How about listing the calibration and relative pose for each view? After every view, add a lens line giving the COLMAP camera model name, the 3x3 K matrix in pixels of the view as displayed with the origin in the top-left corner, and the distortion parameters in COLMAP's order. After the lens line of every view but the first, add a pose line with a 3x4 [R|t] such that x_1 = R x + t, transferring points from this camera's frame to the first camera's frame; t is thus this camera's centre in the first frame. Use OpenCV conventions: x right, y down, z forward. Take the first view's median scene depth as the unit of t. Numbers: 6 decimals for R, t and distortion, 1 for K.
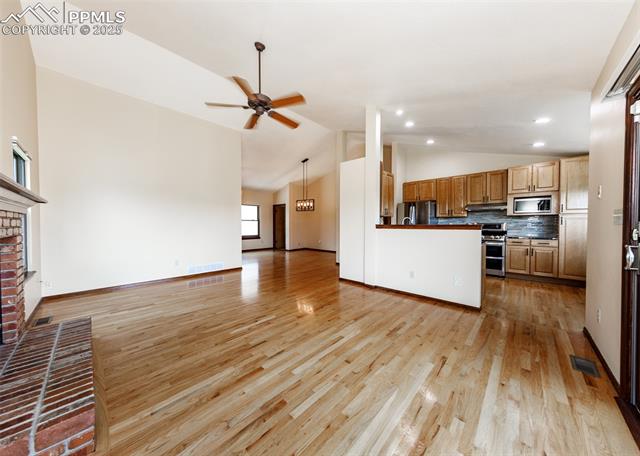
lens RADIAL K [[217.5, 0, 318.5], [0, 217.5, 228.8], [0, 0, 1]] dist [0.000428, -0.000033]
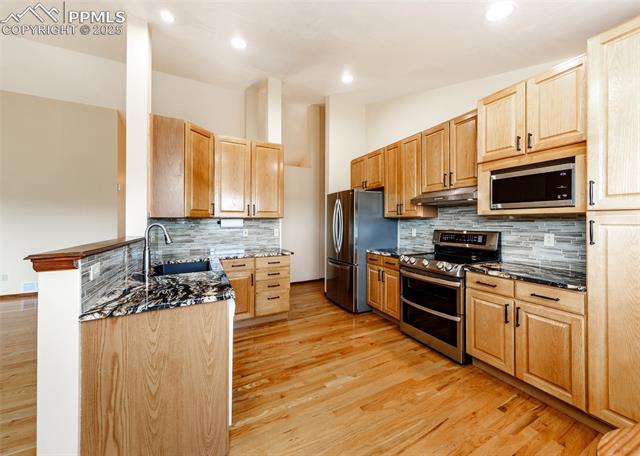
lens RADIAL K [[245.9, 0, 322.2], [0, 245.9, 221.8], [0, 0, 1]] dist [0.002149, 0.000219]
pose [[0.952447, -0.001938, -0.304698, 0.785991], [-0.003904, 0.999820, -0.018564, -0.041508], [0.304679, 0.018871, 0.952268, 0.499230]]
